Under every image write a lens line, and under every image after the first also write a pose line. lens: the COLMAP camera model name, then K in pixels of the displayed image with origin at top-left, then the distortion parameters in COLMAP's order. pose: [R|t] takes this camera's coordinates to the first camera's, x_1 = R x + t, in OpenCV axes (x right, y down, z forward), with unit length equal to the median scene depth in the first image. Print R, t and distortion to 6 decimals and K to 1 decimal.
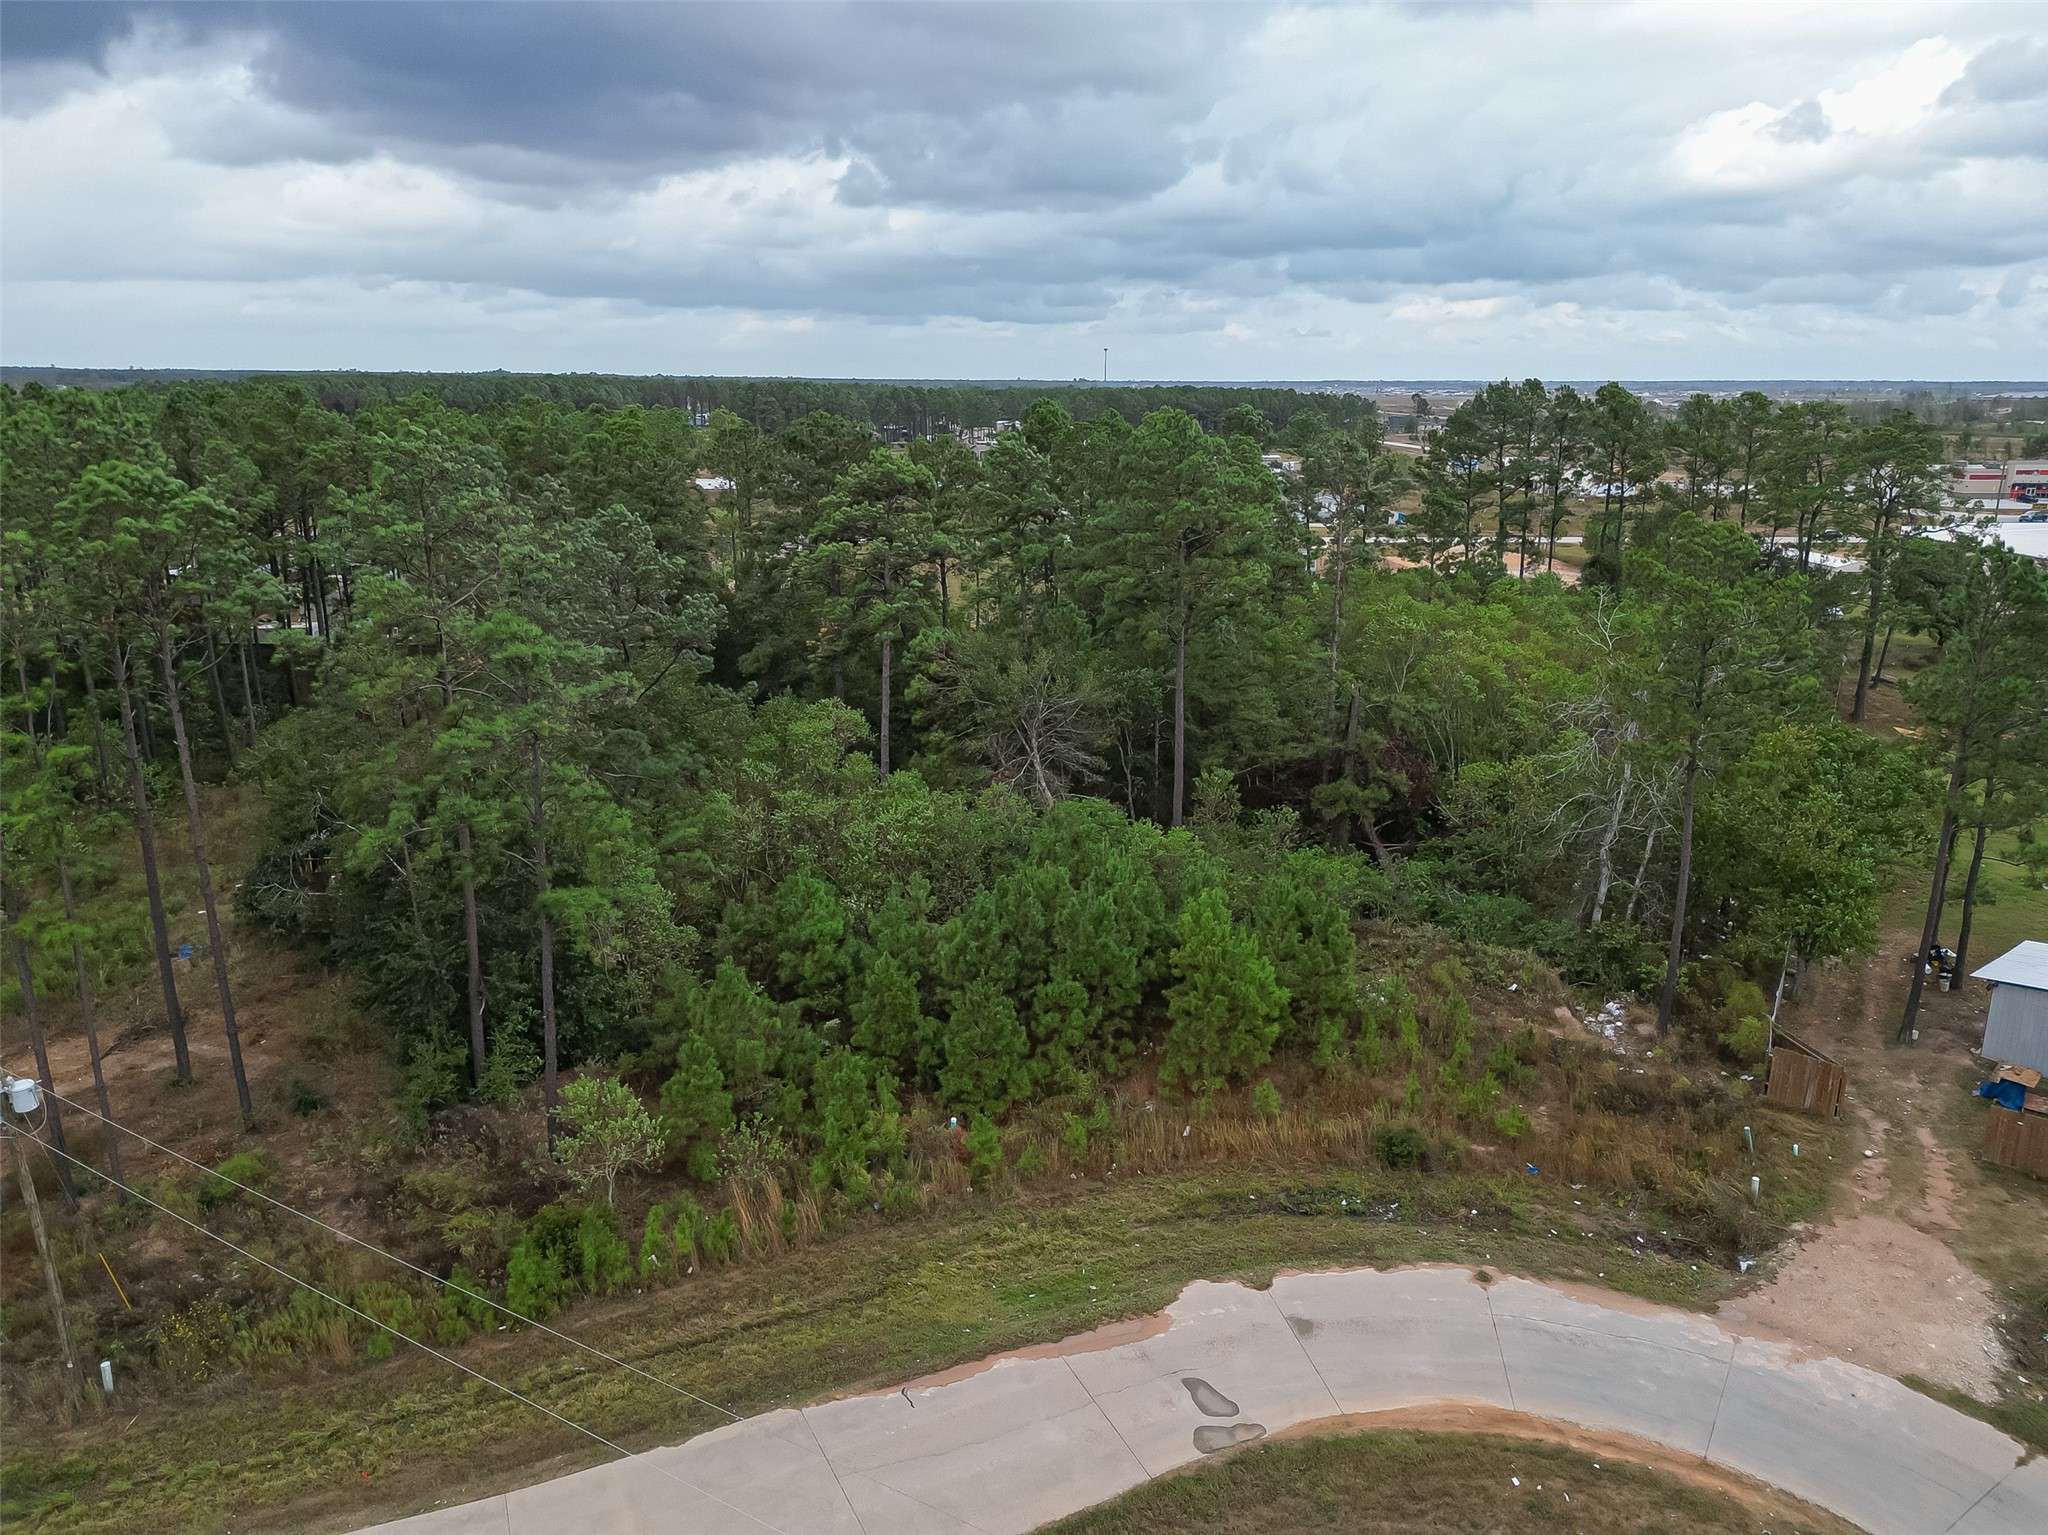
lens RADIAL K [[1411.7, 0, 1022.9], [0, 1411.7, 788.7], [0, 0, 1]] dist [0.054088, -0.044197]
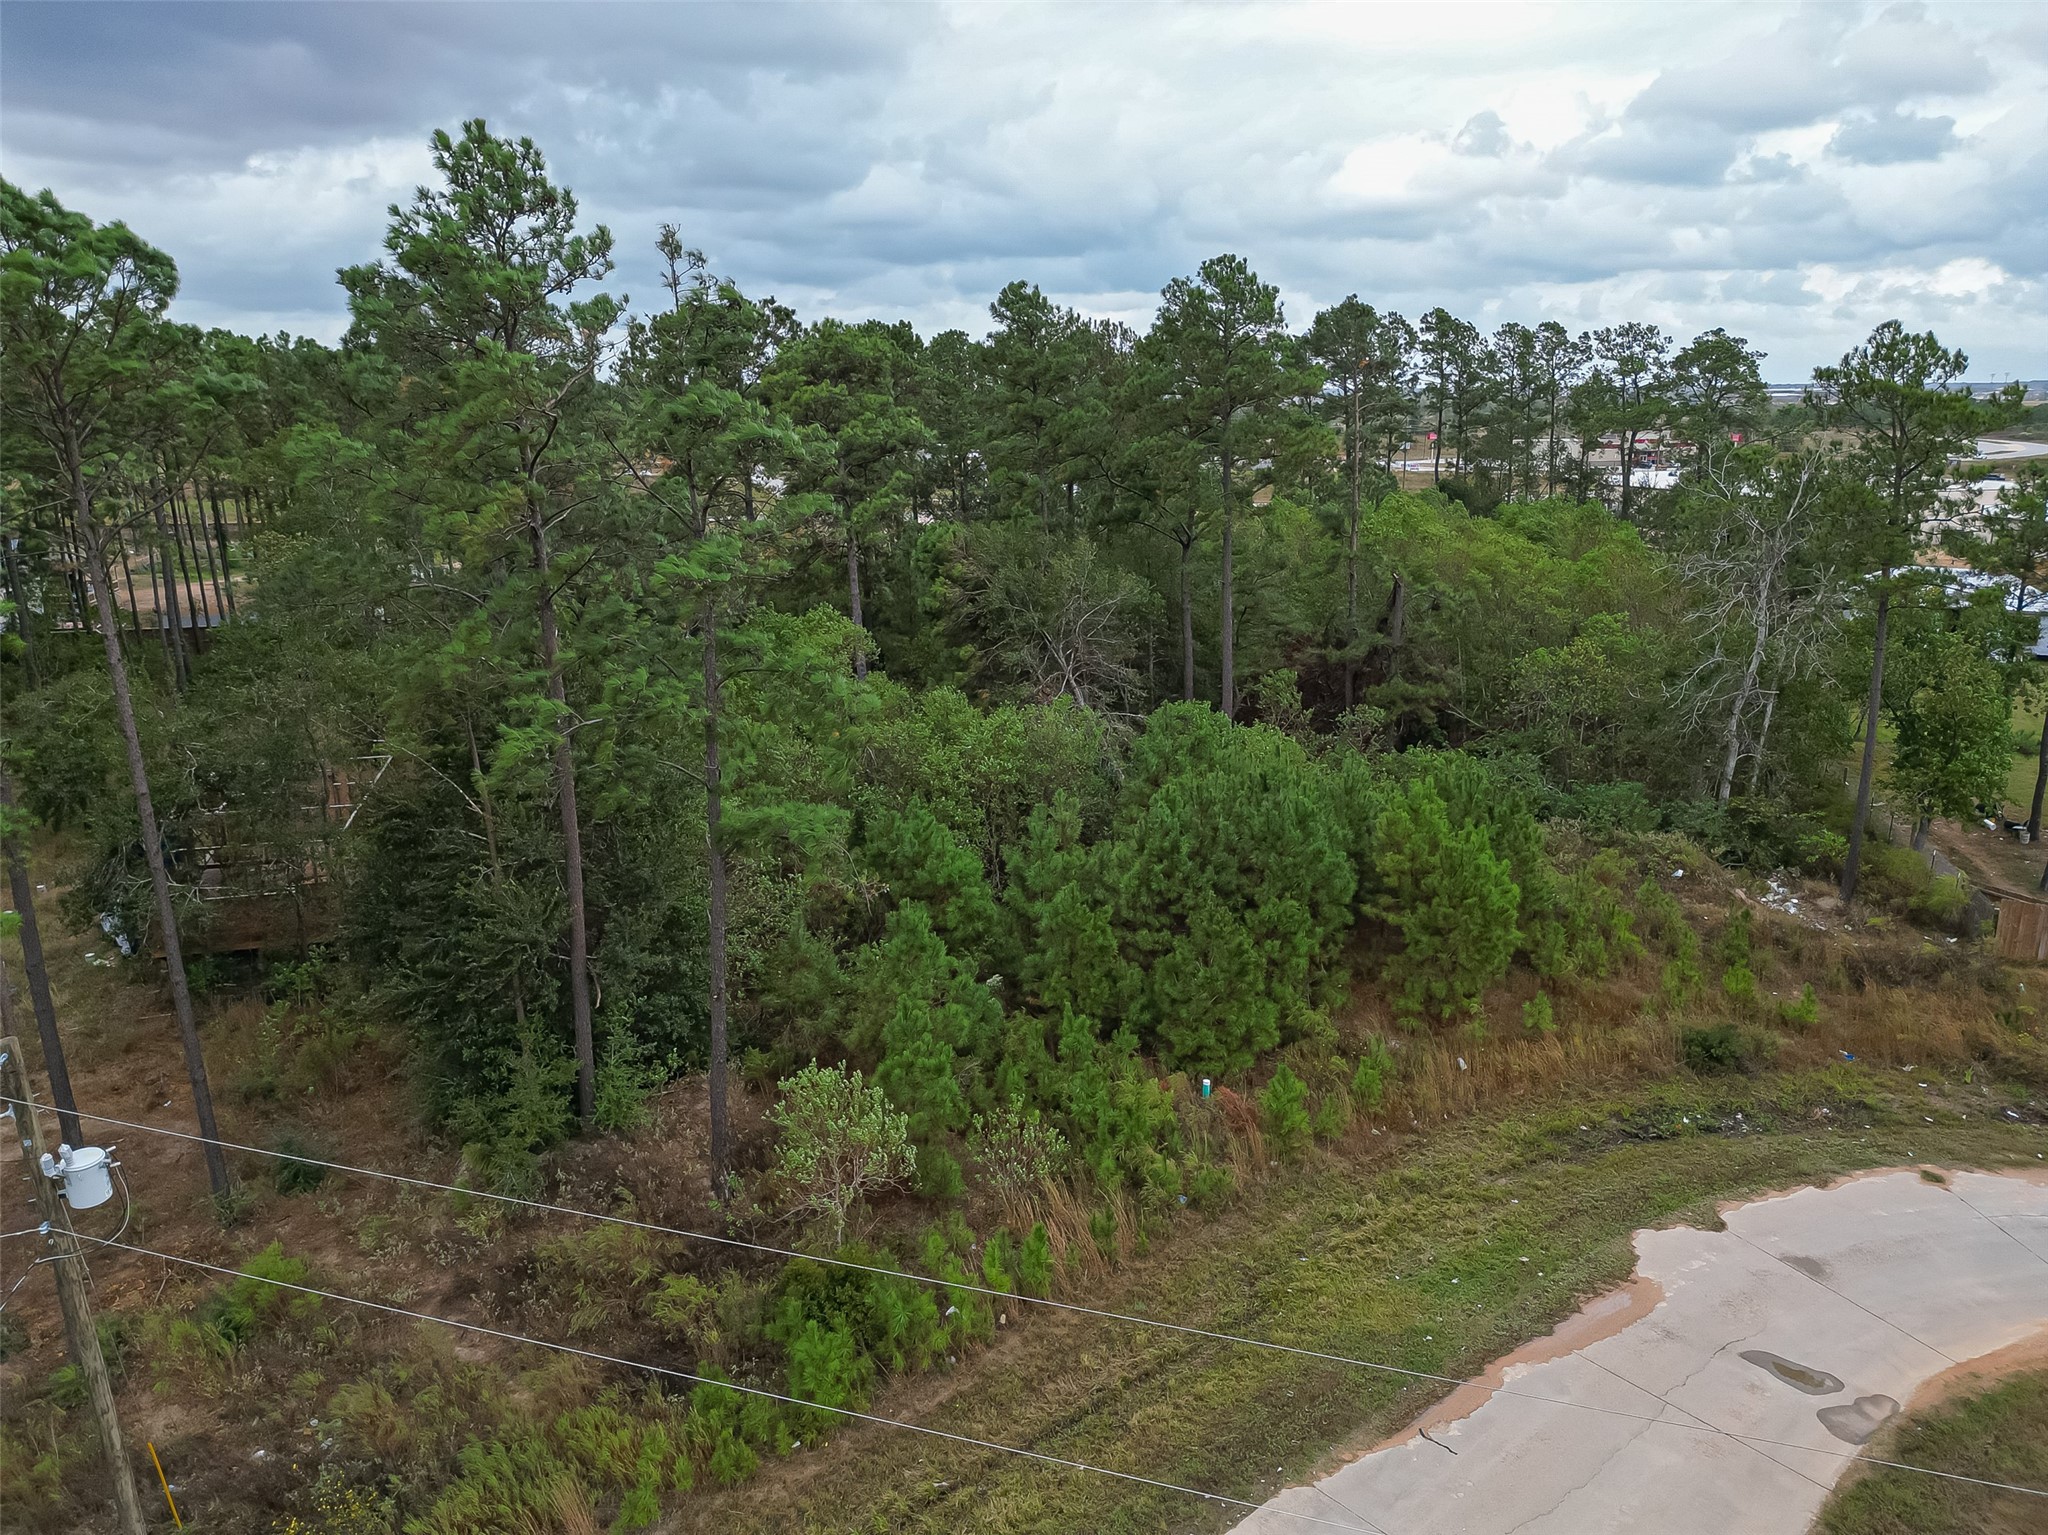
lens RADIAL K [[1411.7, 0, 1010.4], [0, 1411.7, 767.9], [0, 0, 1]] dist [0.054088, -0.044197]
pose [[0.969626, -0.070366, 0.234253, -0.313019], [0.075705, 0.997034, -0.013866, 0.060510], [-0.232583, 0.031179, 0.972077, 0.246240]]
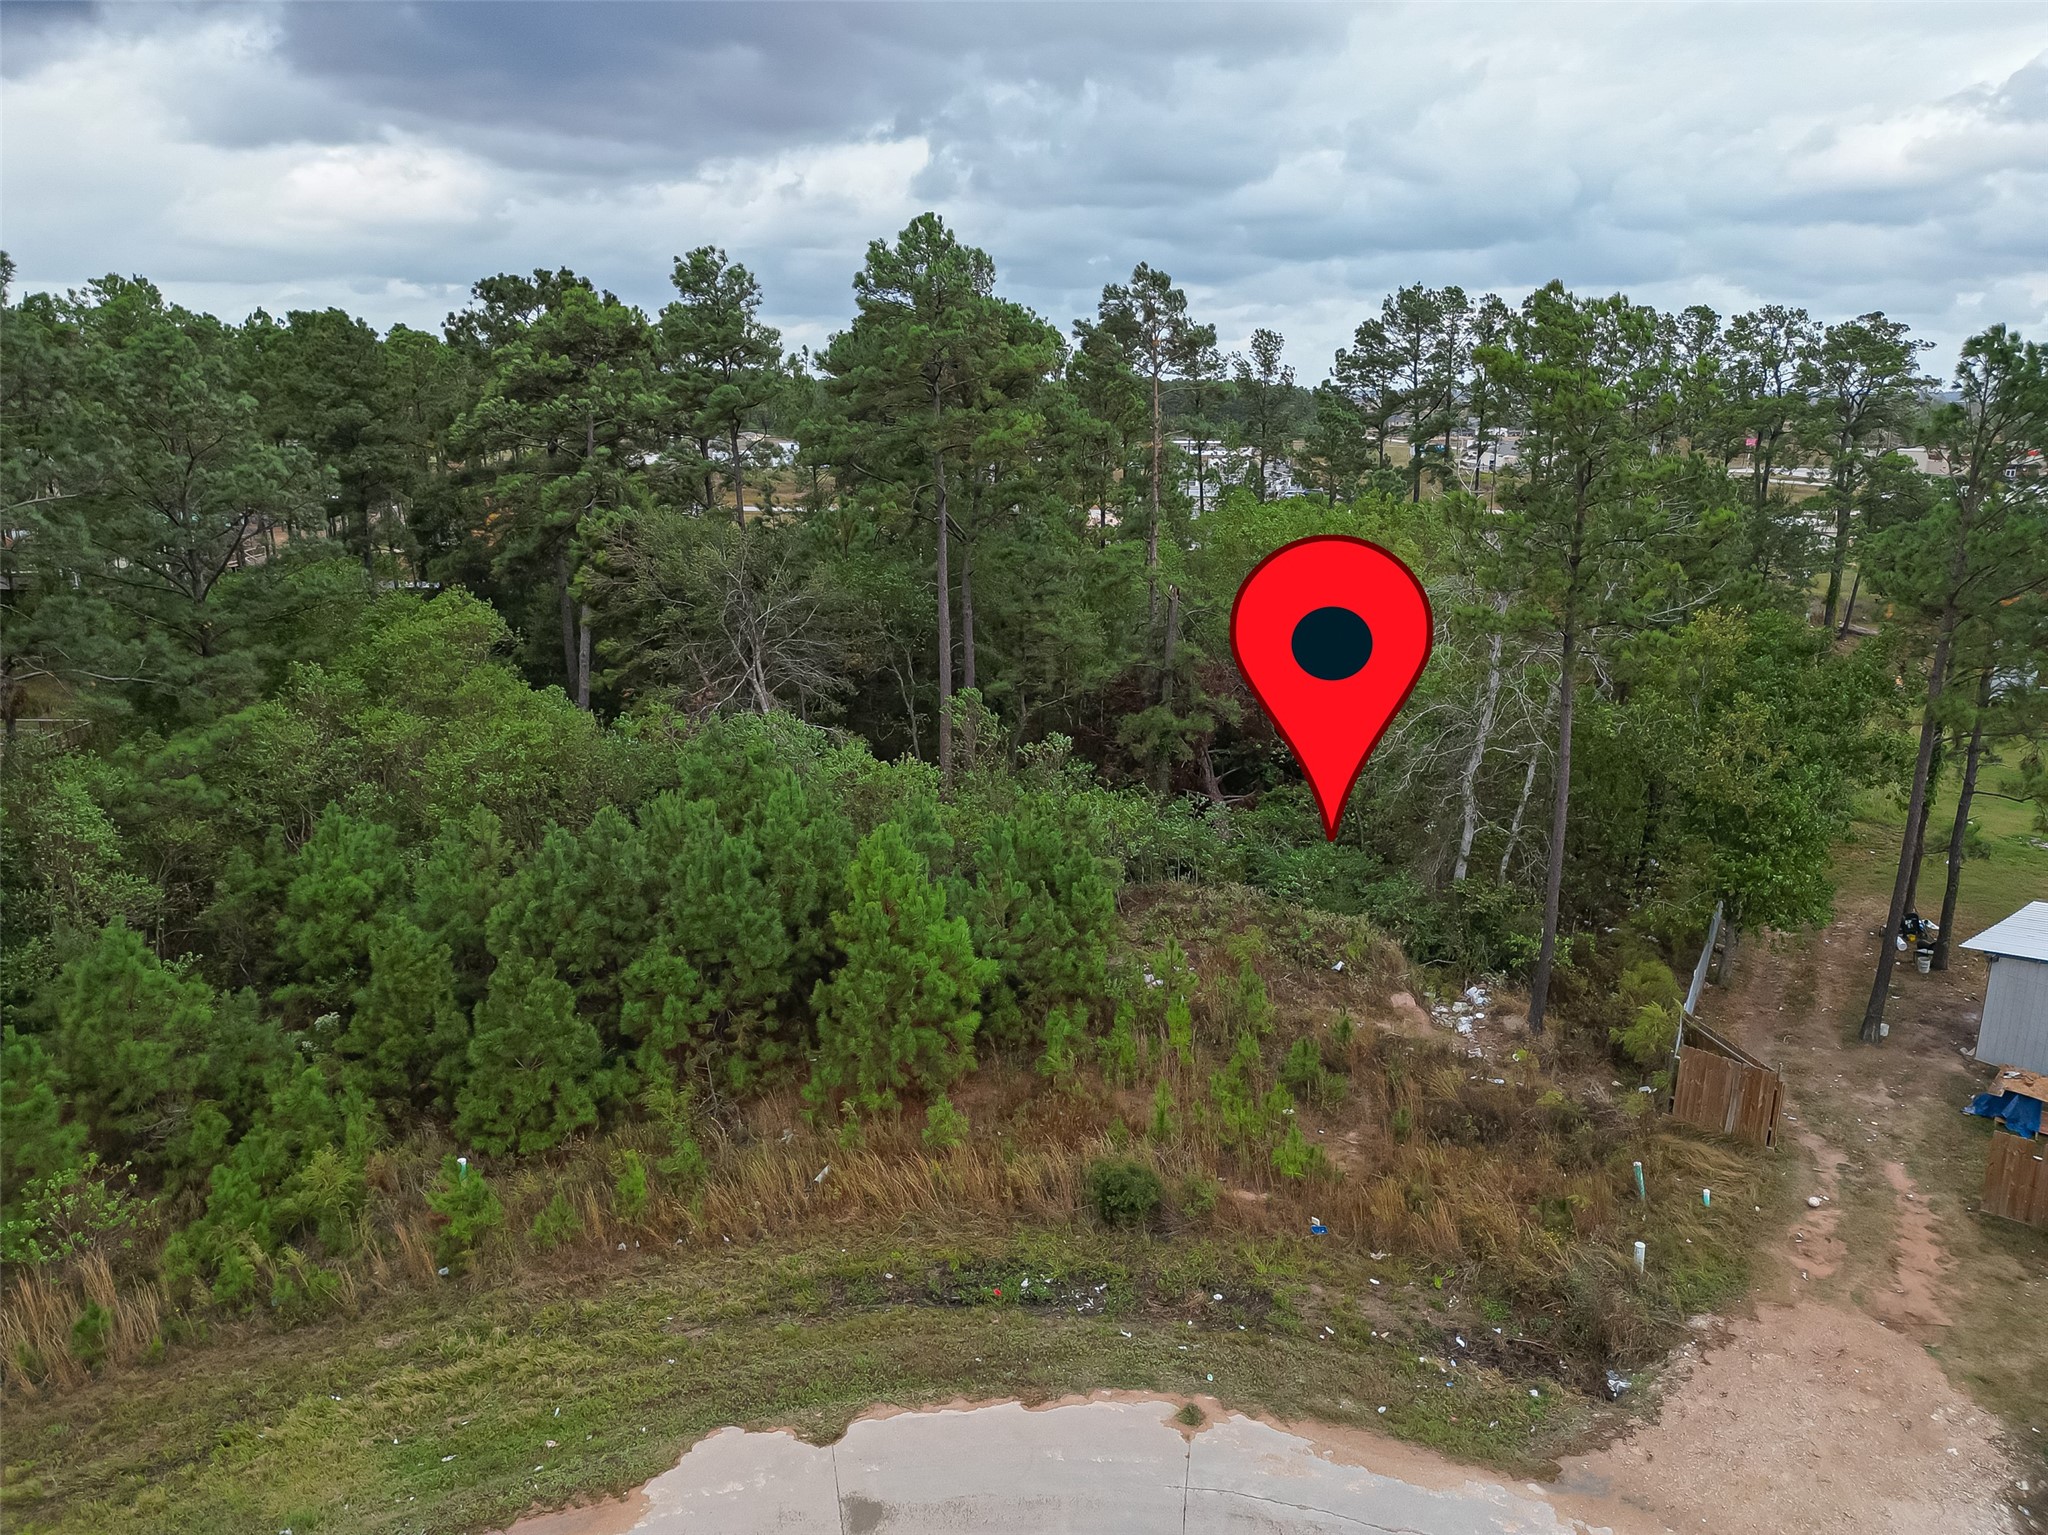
lens RADIAL K [[1411.7, 0, 1027.5], [0, 1411.7, 787.5], [0, 0, 1]] dist [0.054088, -0.044197]
pose [[0.999916, -0.000446, 0.012982, 0.200352], [0.000568, 0.999956, -0.009323, 0.061864], [-0.012977, 0.009330, 0.999872, 0.311538]]
